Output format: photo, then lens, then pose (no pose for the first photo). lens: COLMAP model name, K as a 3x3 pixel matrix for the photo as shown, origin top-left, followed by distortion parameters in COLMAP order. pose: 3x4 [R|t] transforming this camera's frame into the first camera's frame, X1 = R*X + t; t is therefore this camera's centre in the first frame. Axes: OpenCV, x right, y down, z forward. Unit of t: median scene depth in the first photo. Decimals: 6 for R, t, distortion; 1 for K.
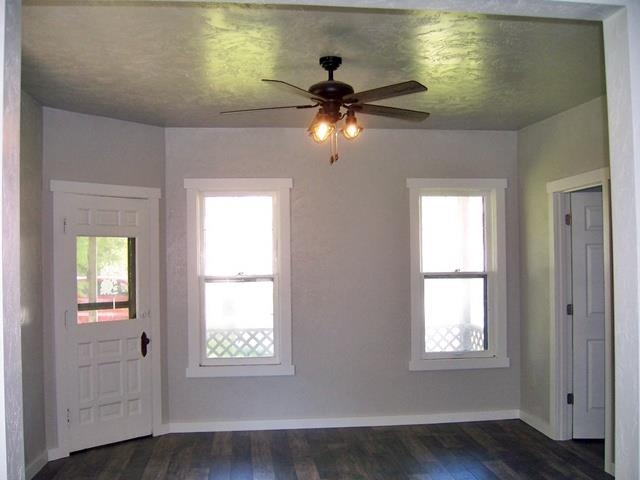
lens RADIAL K [[677.5, 0, 316.9], [0, 677.5, 257.7], [0, 0, 1]] dist [-0.168522, 0.101984]
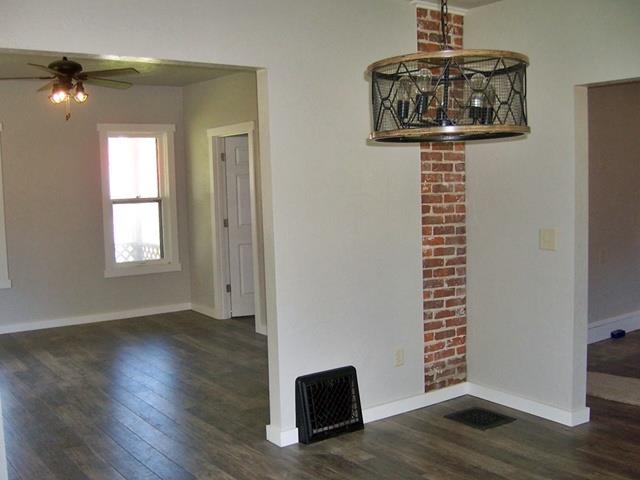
lens RADIAL K [[677.5, 0, 316.9], [0, 677.5, 257.7], [0, 0, 1]] dist [-0.168522, 0.101984]
pose [[0.867257, -0.064508, 0.493664, -0.133056], [0.011675, 0.993933, 0.109368, -0.000877], [-0.497724, -0.089087, 0.862748, -0.272750]]
